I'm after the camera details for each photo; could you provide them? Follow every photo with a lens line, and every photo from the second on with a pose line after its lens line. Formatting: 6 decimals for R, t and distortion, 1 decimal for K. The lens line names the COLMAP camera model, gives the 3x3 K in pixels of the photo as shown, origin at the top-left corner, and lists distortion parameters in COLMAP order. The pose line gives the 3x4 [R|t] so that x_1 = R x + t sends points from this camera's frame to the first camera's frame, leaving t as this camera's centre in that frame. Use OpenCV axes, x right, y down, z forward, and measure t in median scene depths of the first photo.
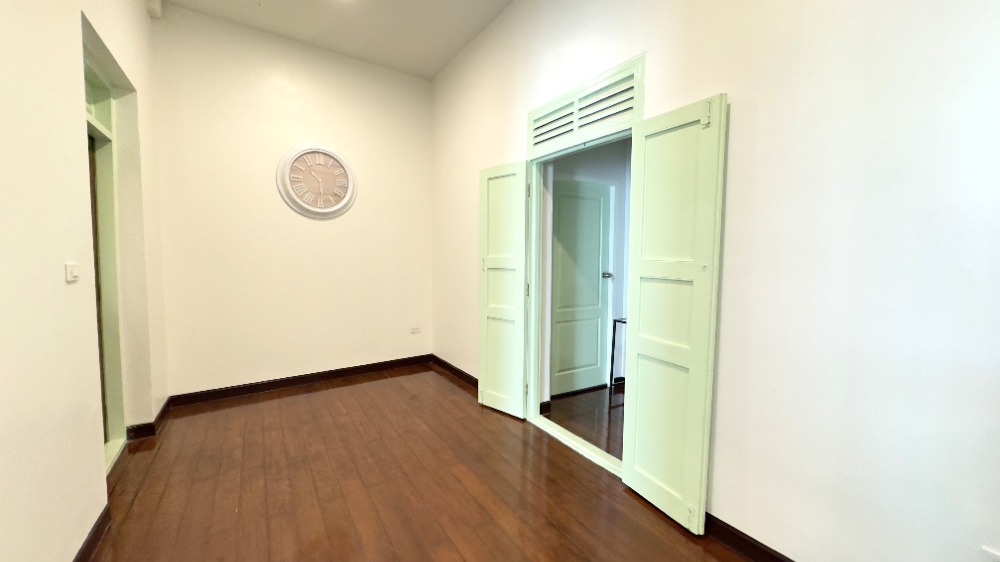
lens RADIAL K [[388.9, 0, 500.0], [0, 388.9, 281.0], [0, 0, 1]] dist [-0.000399, -0.000032]
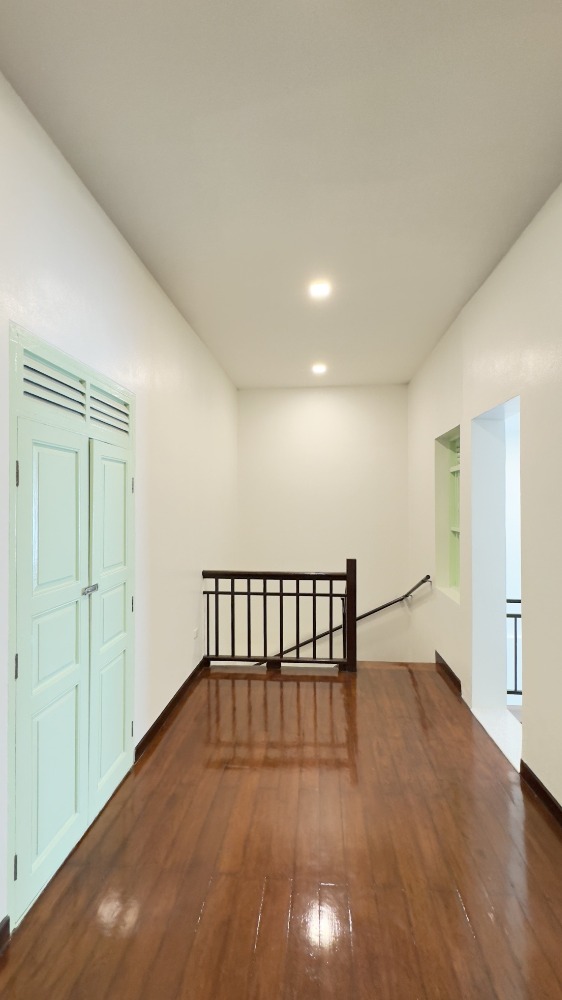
lens RADIAL K [[412.9, 0, 281.5], [0, 412.9, 497.8], [0, 0, 1]] dist [-0.002058, 0.006207]
pose [[-0.791956, 0.003070, 0.610570, -0.641323], [0.039166, 0.998183, 0.045782, -0.247293], [-0.609321, 0.060171, -0.790638, 1.436606]]
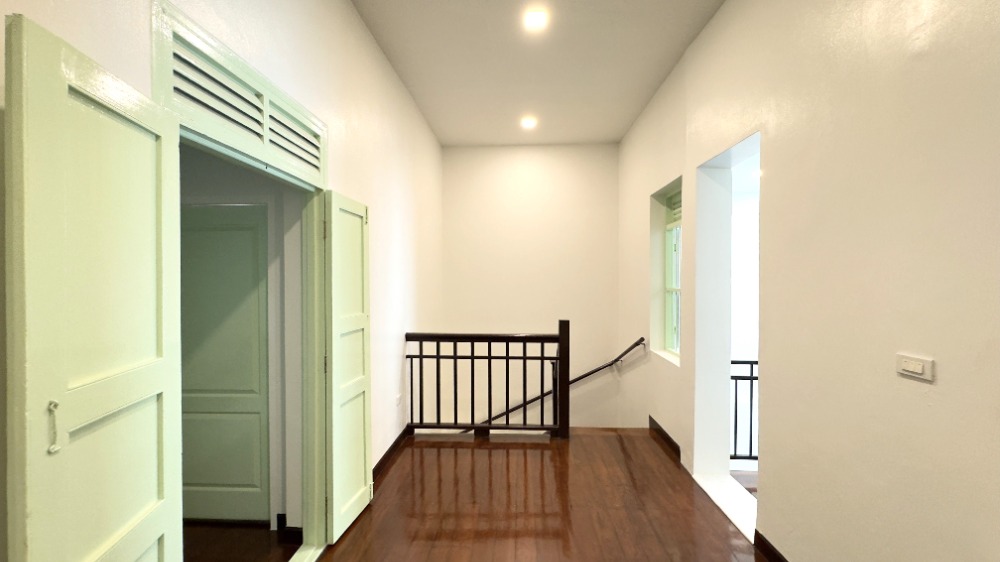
lens RADIAL K [[400.4, 0, 498.9], [0, 400.4, 280.2], [0, 0, 1]] dist [0.000558, 0.000005]
pose [[-0.815480, -0.010523, 0.578690, -0.533599], [0.034914, 0.997120, 0.067333, -0.180521], [-0.577732, 0.075113, -0.812763, 1.343834]]
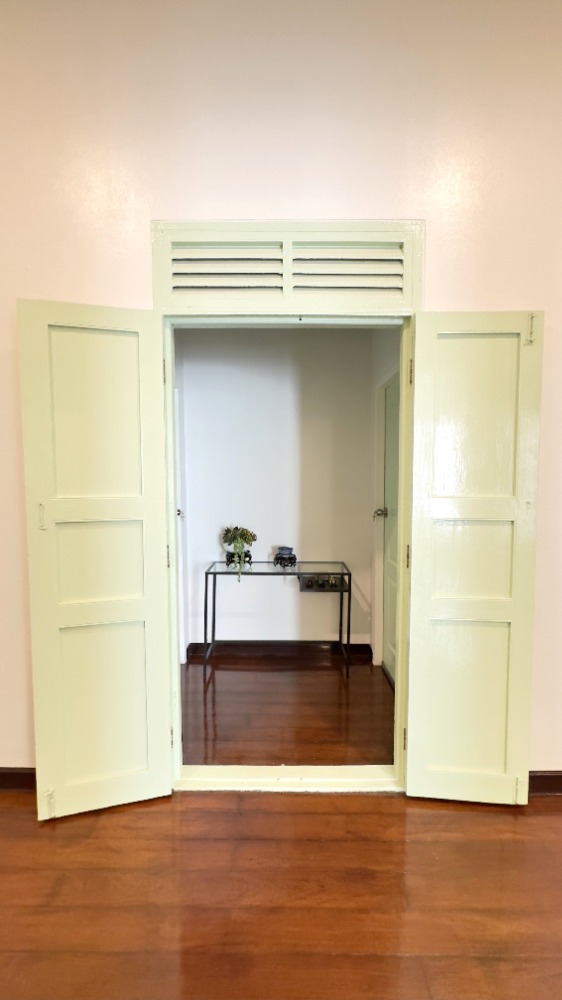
lens RADIAL K [[400.4, 0, 279.1], [0, 400.4, 497.6], [0, 0, 1]] dist [0.000558, 0.000005]
pose [[0.532904, -0.060430, 0.844015, -0.371889], [0.063597, 0.997486, 0.031264, -0.078470], [-0.843783, 0.037016, 0.535407, 0.679808]]
